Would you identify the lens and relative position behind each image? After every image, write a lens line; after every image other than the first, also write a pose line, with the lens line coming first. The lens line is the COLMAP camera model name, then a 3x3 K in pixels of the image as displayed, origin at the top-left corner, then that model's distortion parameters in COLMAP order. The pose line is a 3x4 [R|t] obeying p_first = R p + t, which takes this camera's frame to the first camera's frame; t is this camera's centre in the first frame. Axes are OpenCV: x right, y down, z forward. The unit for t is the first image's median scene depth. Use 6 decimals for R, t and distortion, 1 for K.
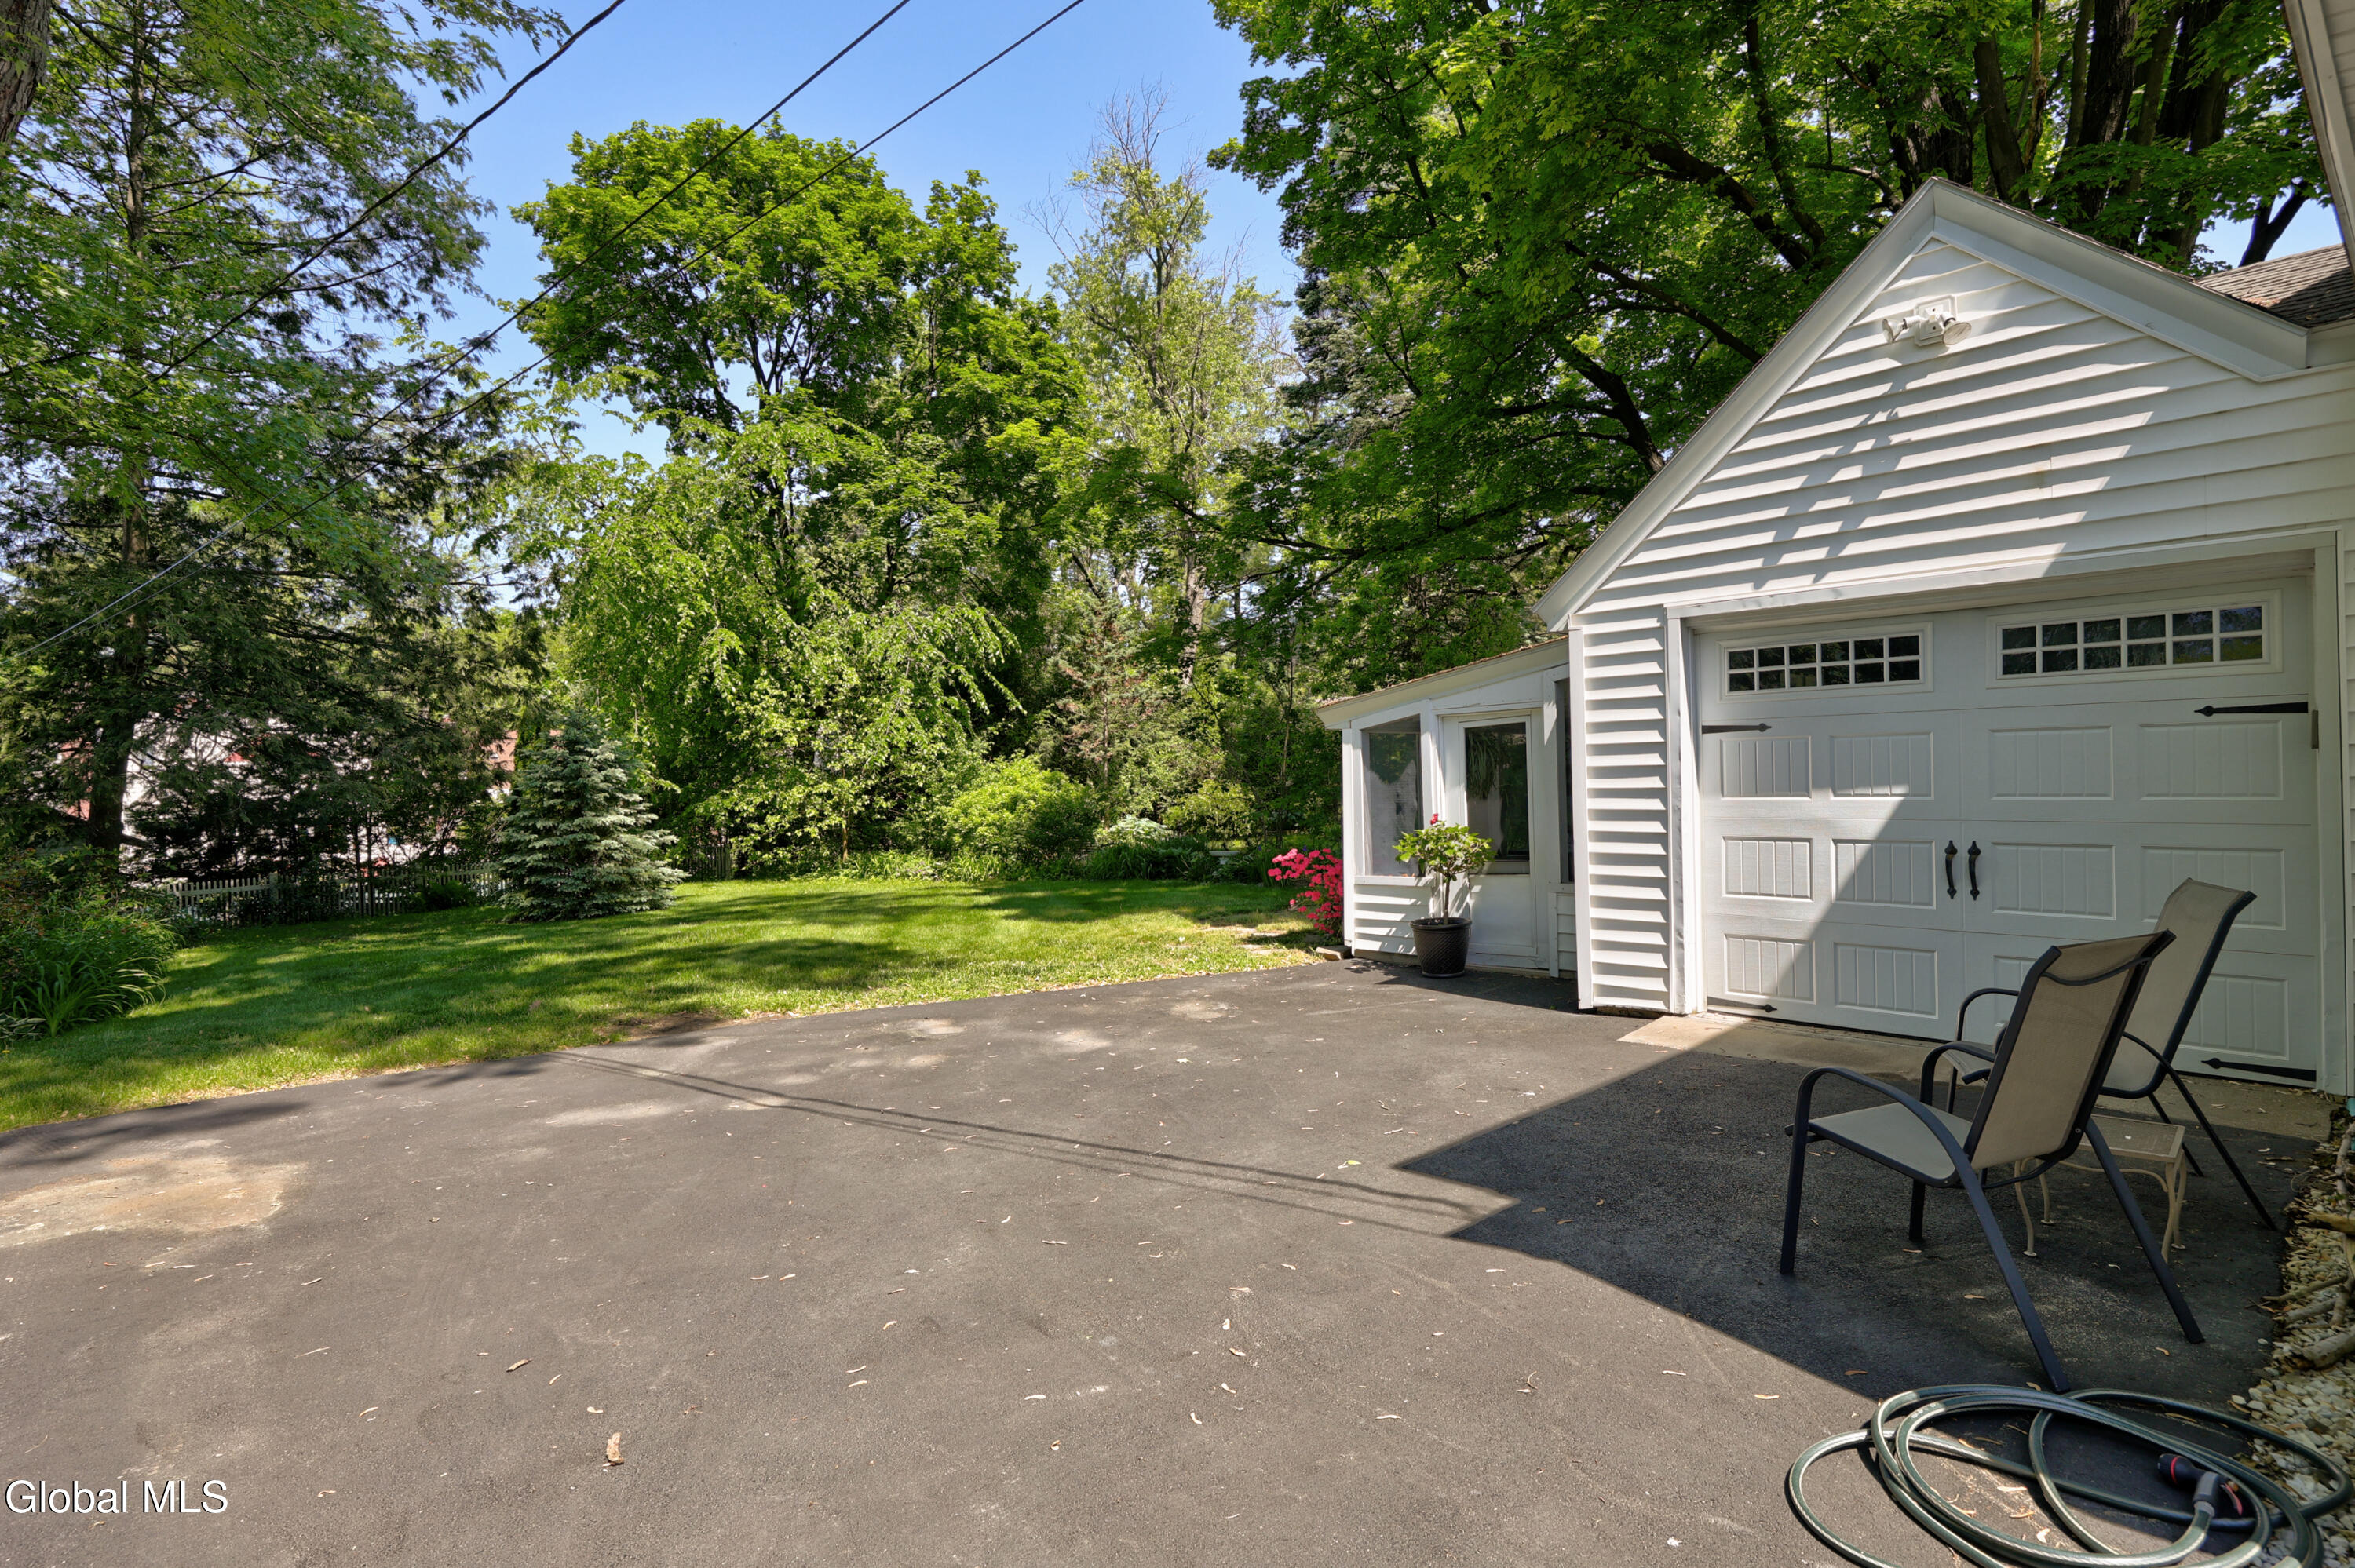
lens RADIAL K [[1164.7, 0, 1177.5], [0, 1164.7, 784.0], [0, 0, 1]] dist [-0.000311, -0.000102]
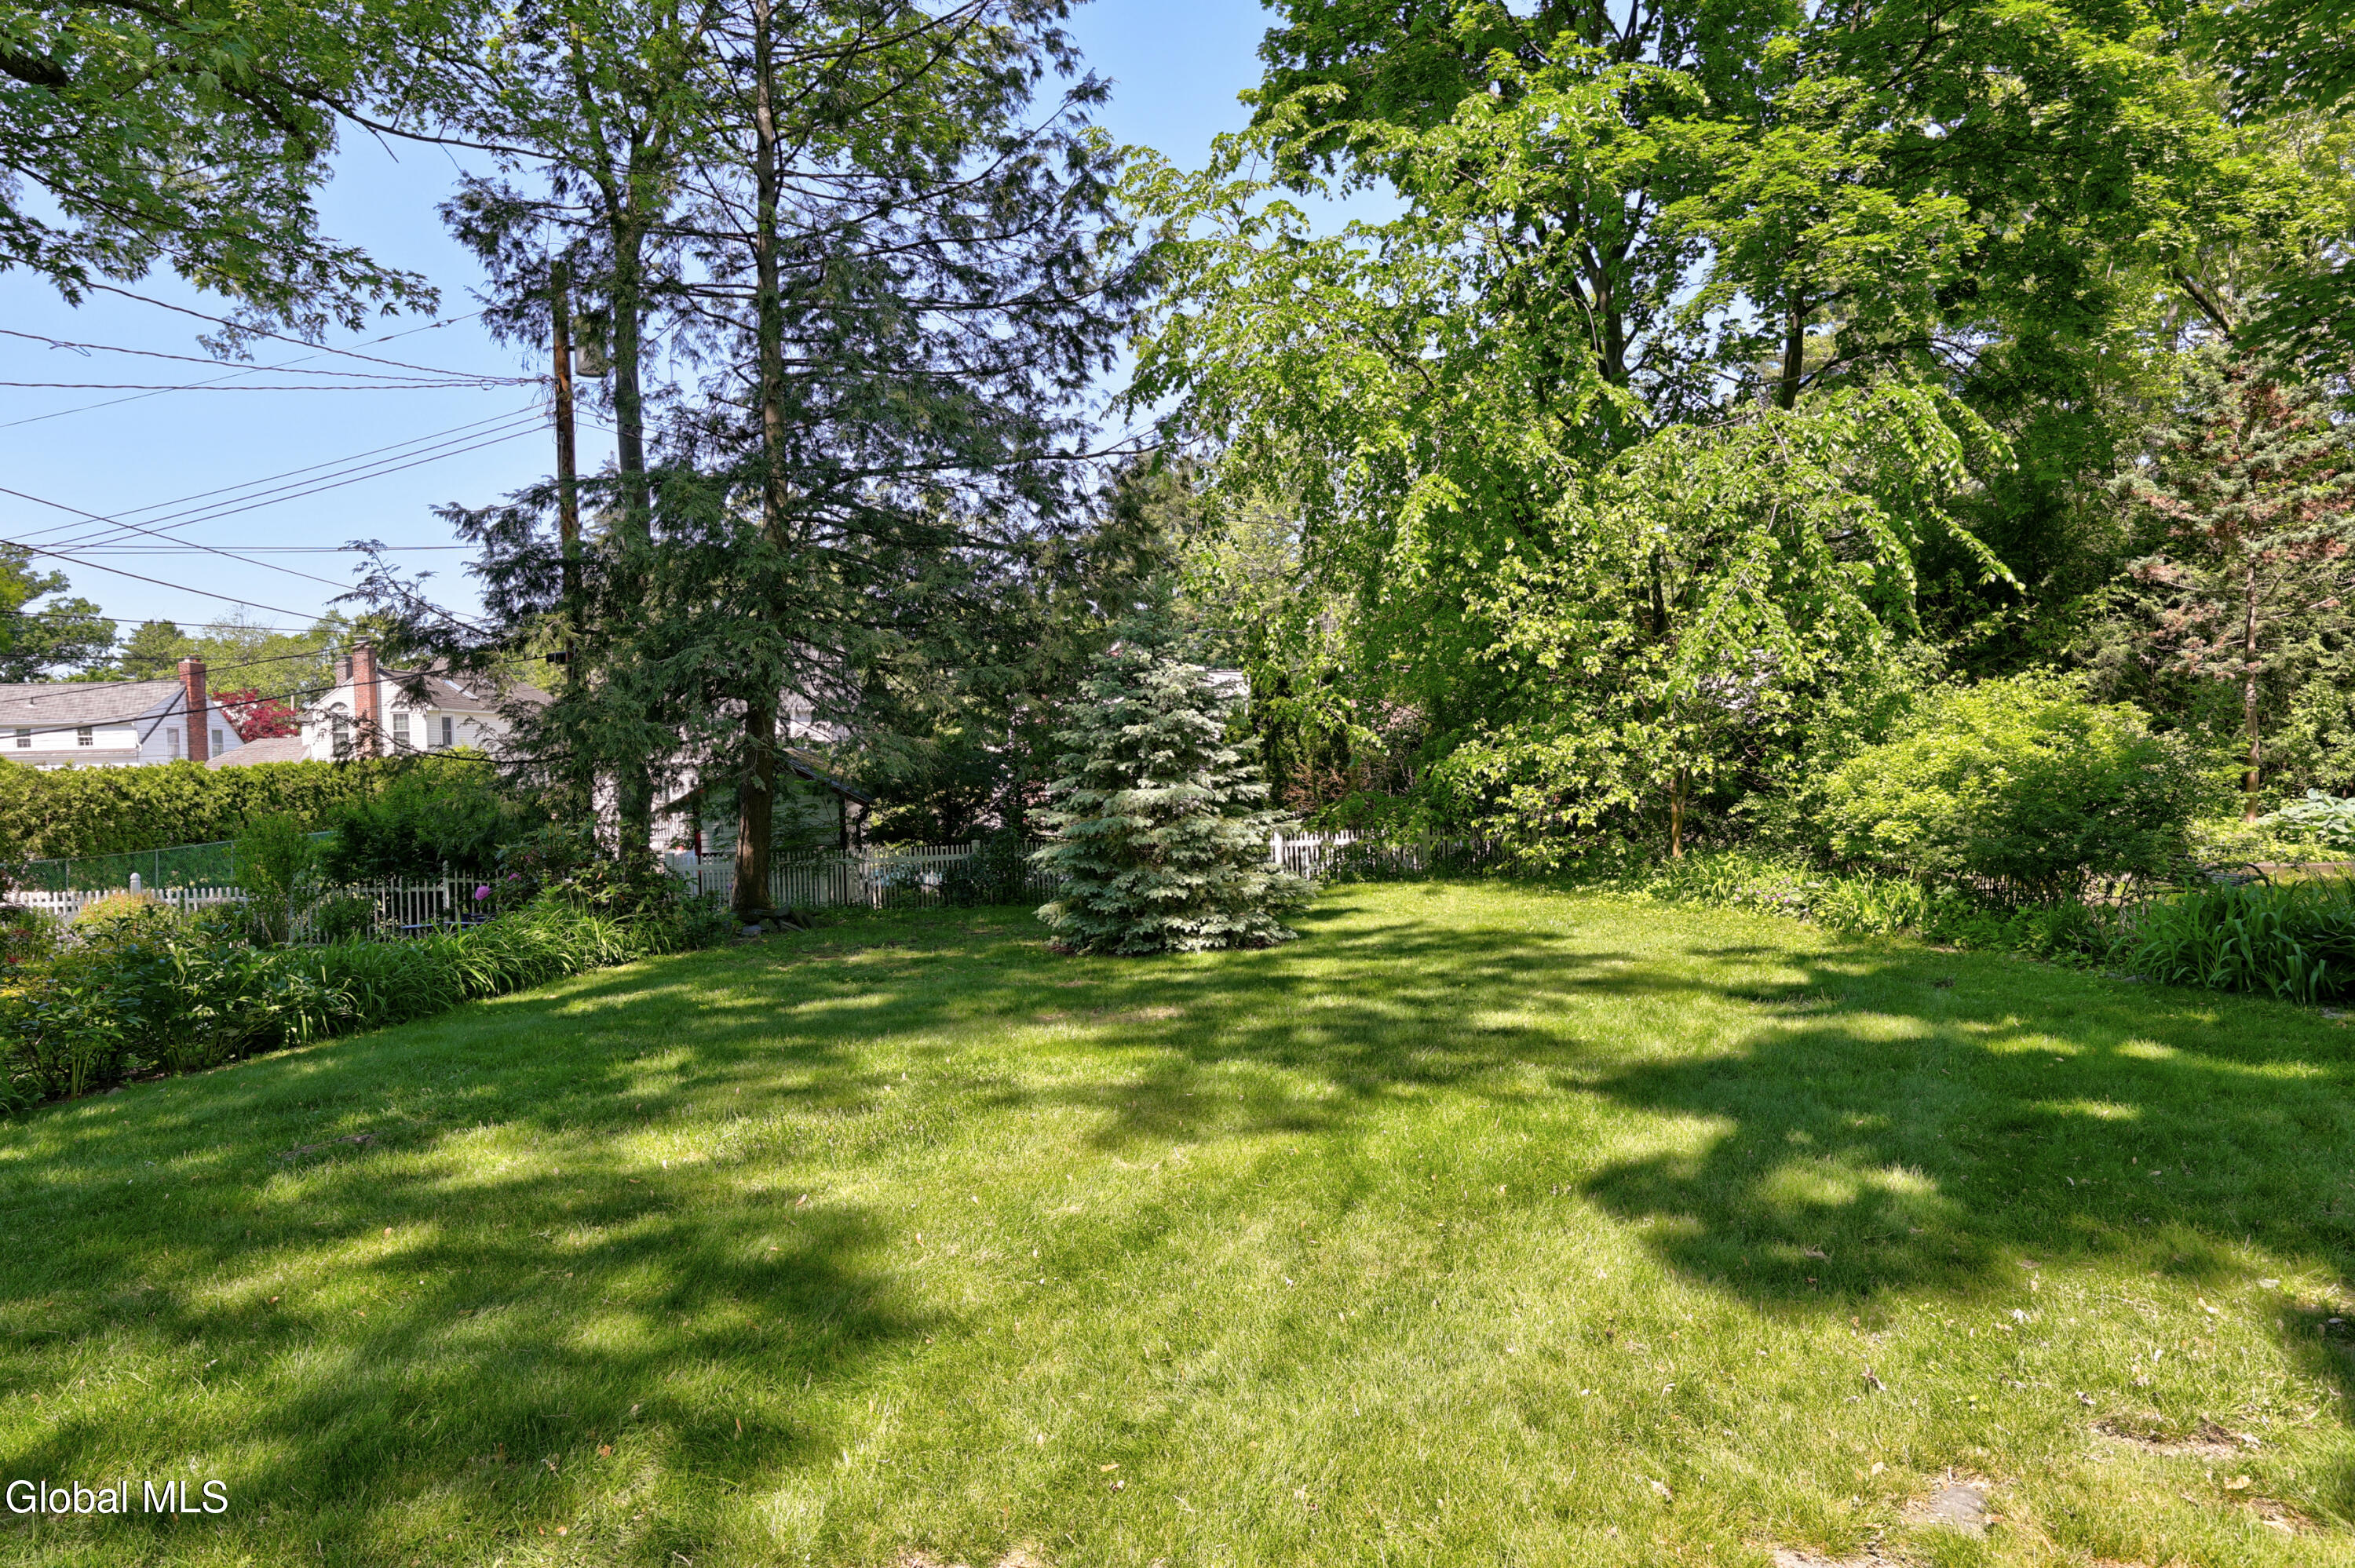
lens RADIAL K [[1384.2, 0, 1177.5], [0, 1384.2, 784.0], [0, 0, 1]] dist [0.000997, 0.001816]
pose [[0.735093, 0.023314, -0.677565, 0.003682], [0.006277, 0.999132, 0.041189, -0.003595], [0.677937, -0.034531, 0.734309, 0.344054]]
